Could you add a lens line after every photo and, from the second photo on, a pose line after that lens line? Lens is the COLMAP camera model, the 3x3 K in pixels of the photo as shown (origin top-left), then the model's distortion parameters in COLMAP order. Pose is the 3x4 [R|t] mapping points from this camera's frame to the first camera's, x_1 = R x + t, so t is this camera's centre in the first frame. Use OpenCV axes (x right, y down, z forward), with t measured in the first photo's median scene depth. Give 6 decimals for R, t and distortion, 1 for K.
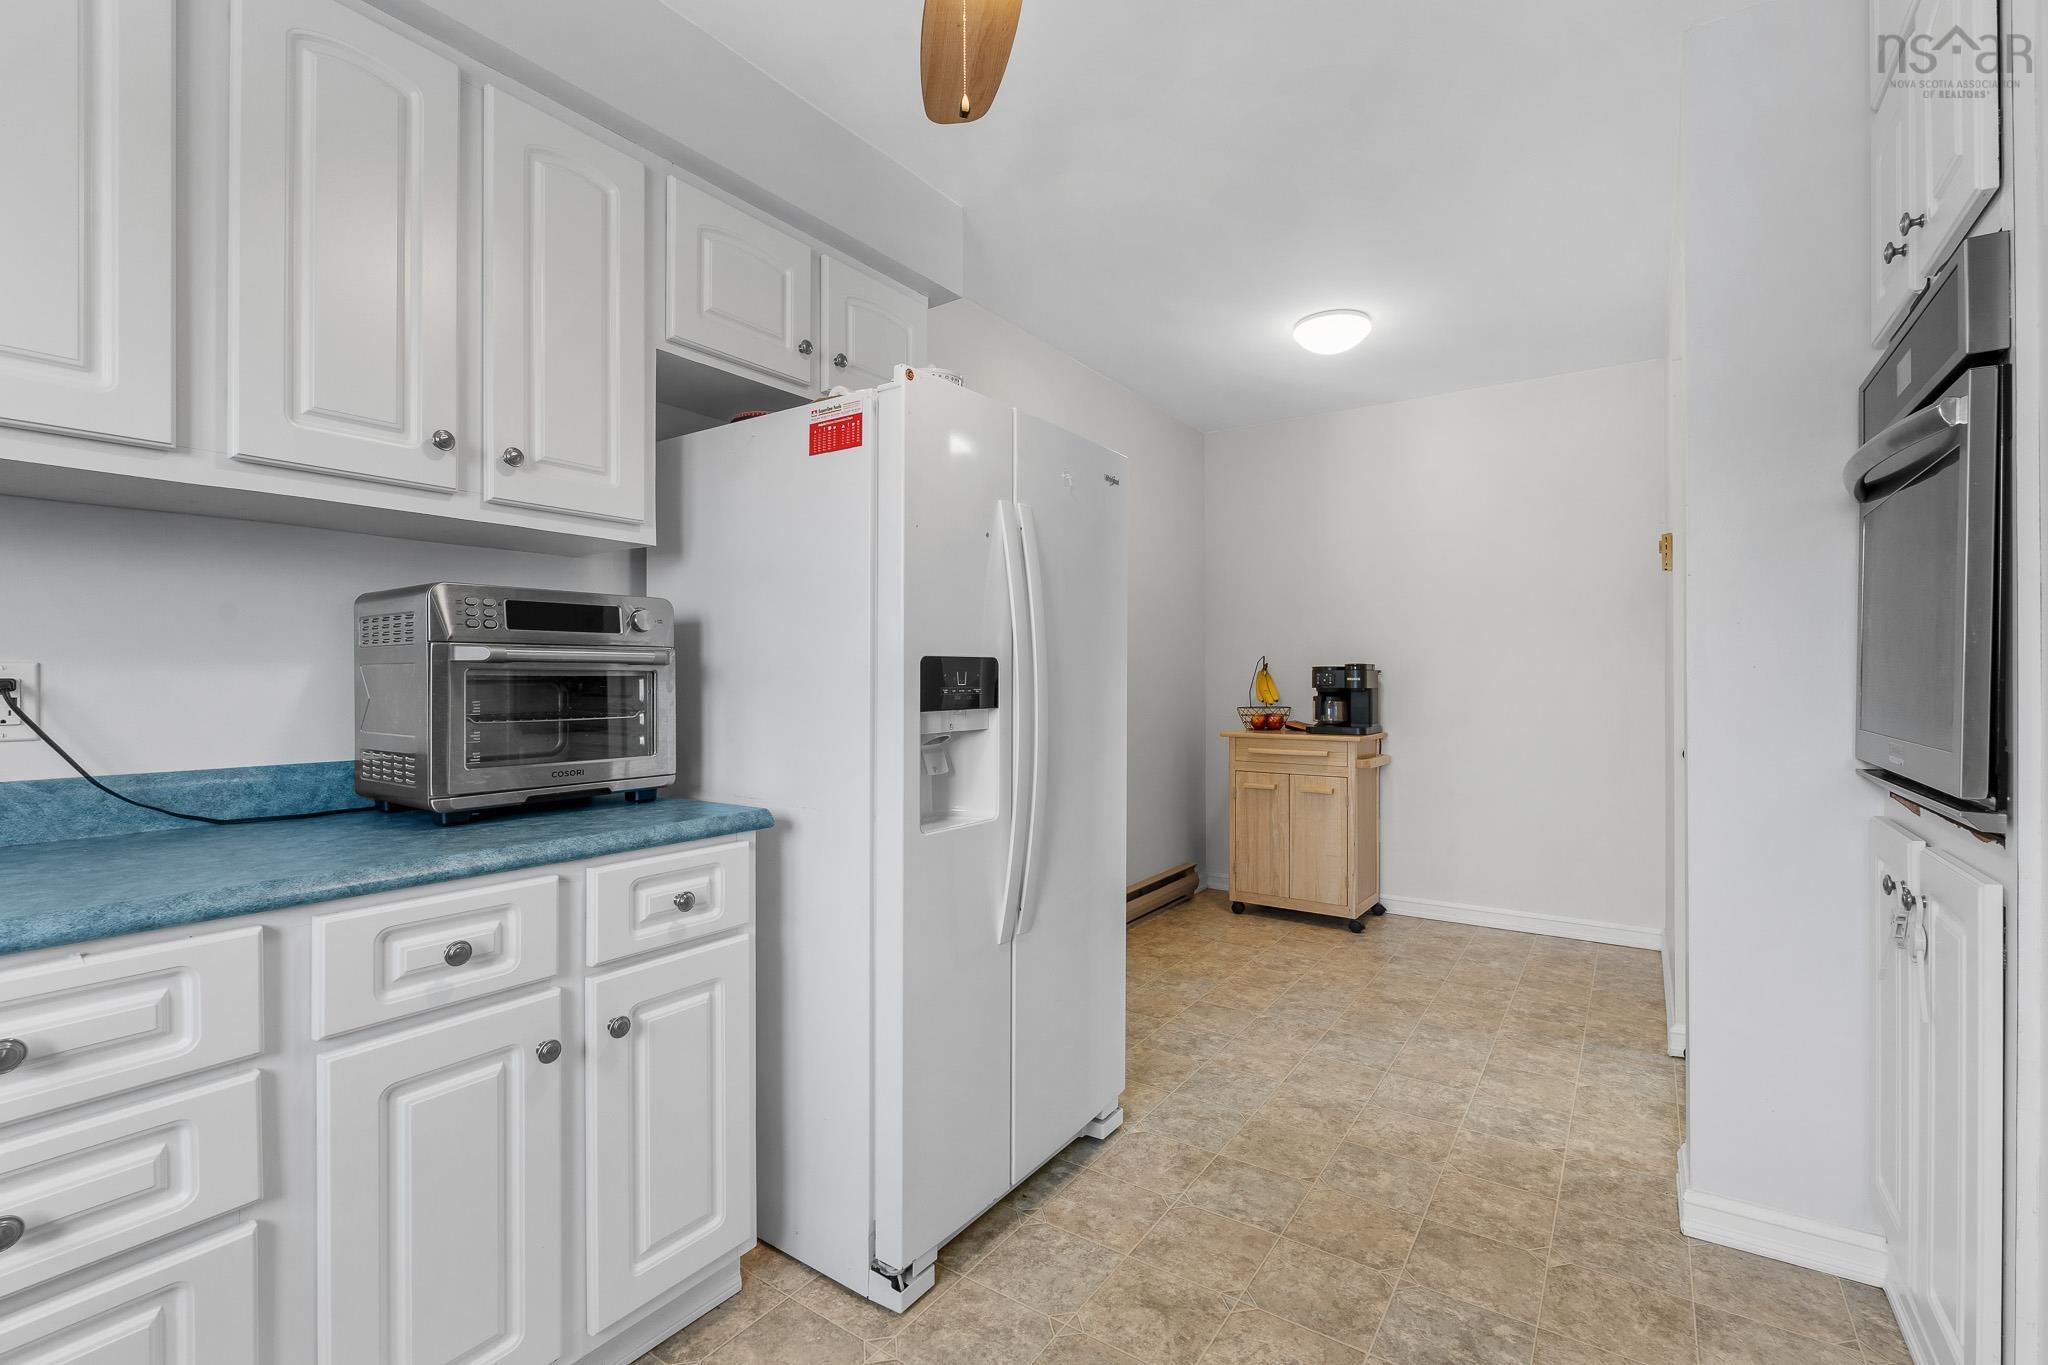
lens RADIAL K [[896.8, 0, 1026.1], [0, 896.8, 648.1], [0, 0, 1]] dist [-0.004712, 0.000573]
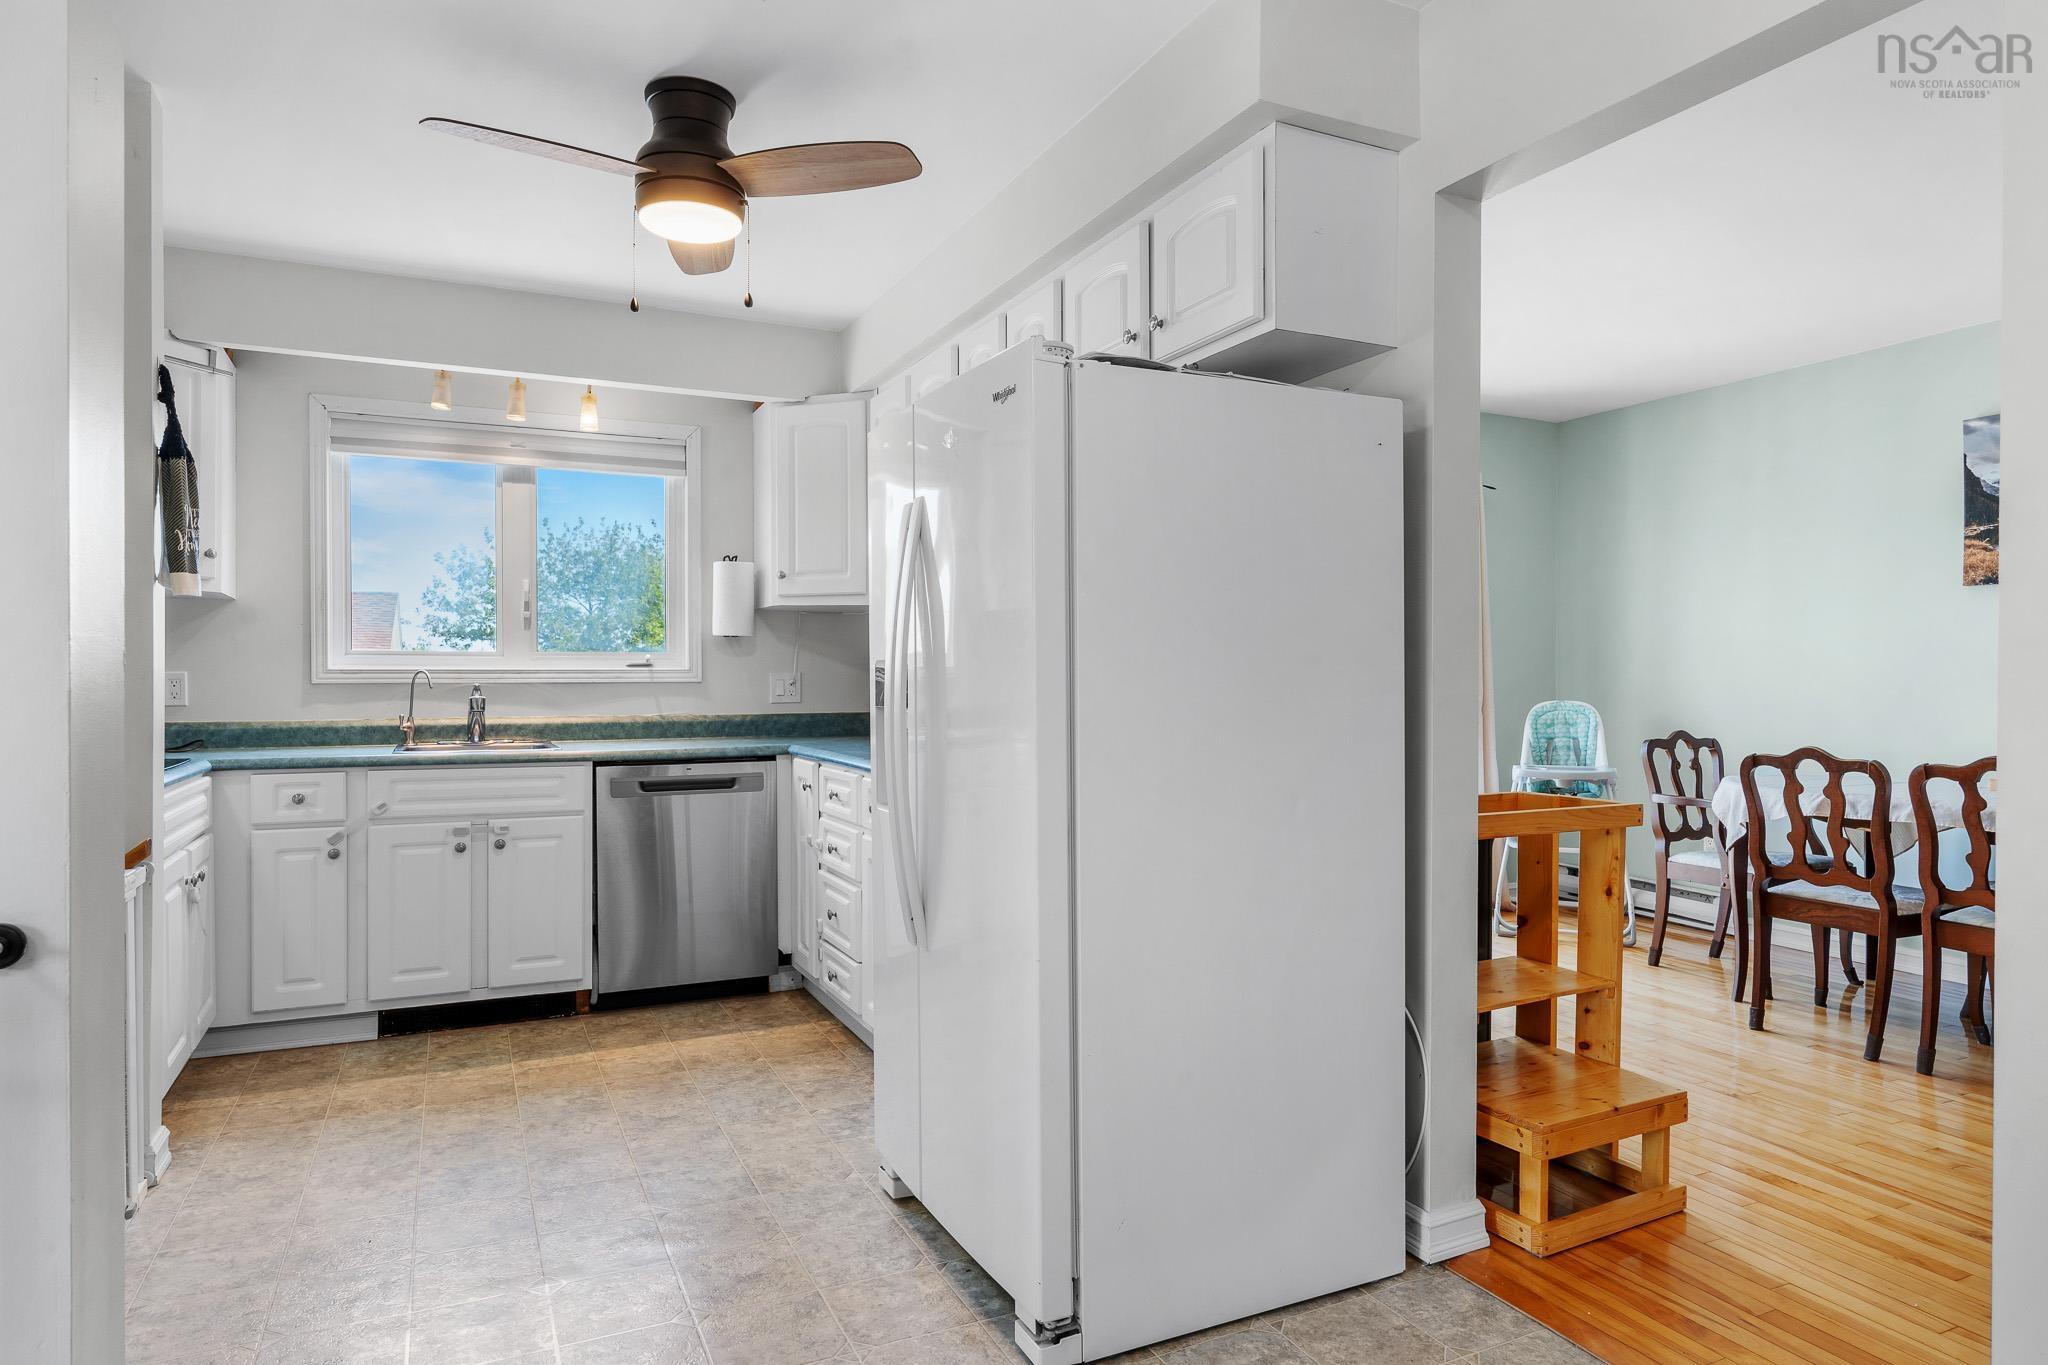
lens RADIAL K [[1198.7, 0, 1023.7], [0, 1198.7, 686.3], [0, 0, 1]] dist [-0.002284, 0.000427]
pose [[-0.500575, 0.007255, -0.865663, 1.408104], [0.026230, 0.999633, -0.006790, 0.065795], [0.865296, -0.026105, -0.500582, 2.251185]]
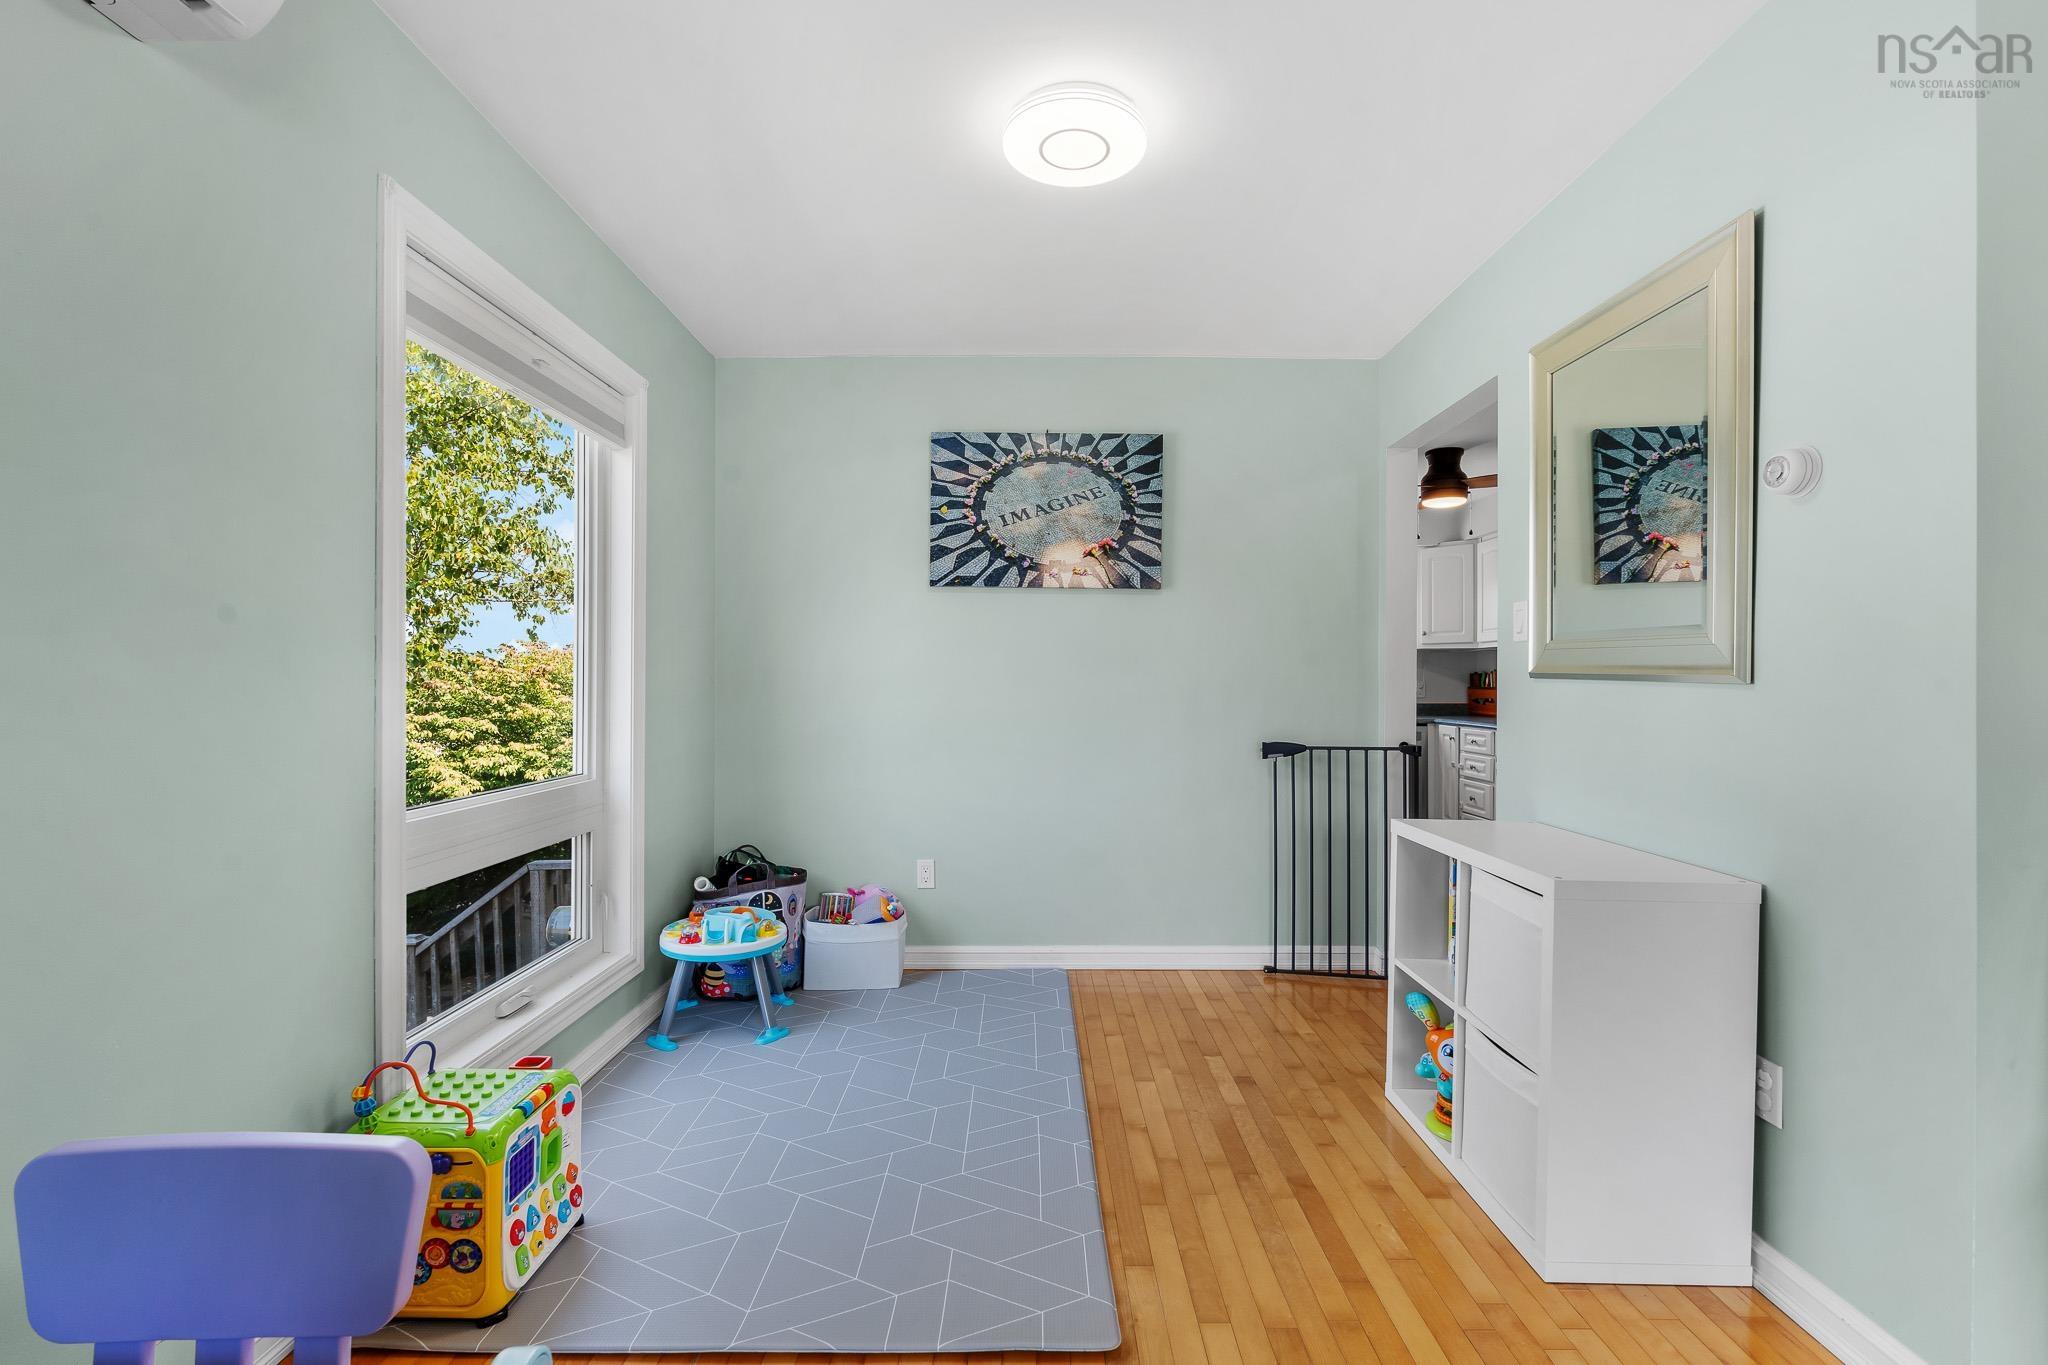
lens RADIAL K [[896.8, 0, 1017.8], [0, 896.8, 685.3], [0, 0, 1]] dist [-0.004712, 0.000573]
pose [[-0.832143, 0.002726, -0.554554, 2.732141], [0.015925, 0.999693, -0.018982, 0.061930], [0.554332, -0.024626, -0.831931, 2.652326]]
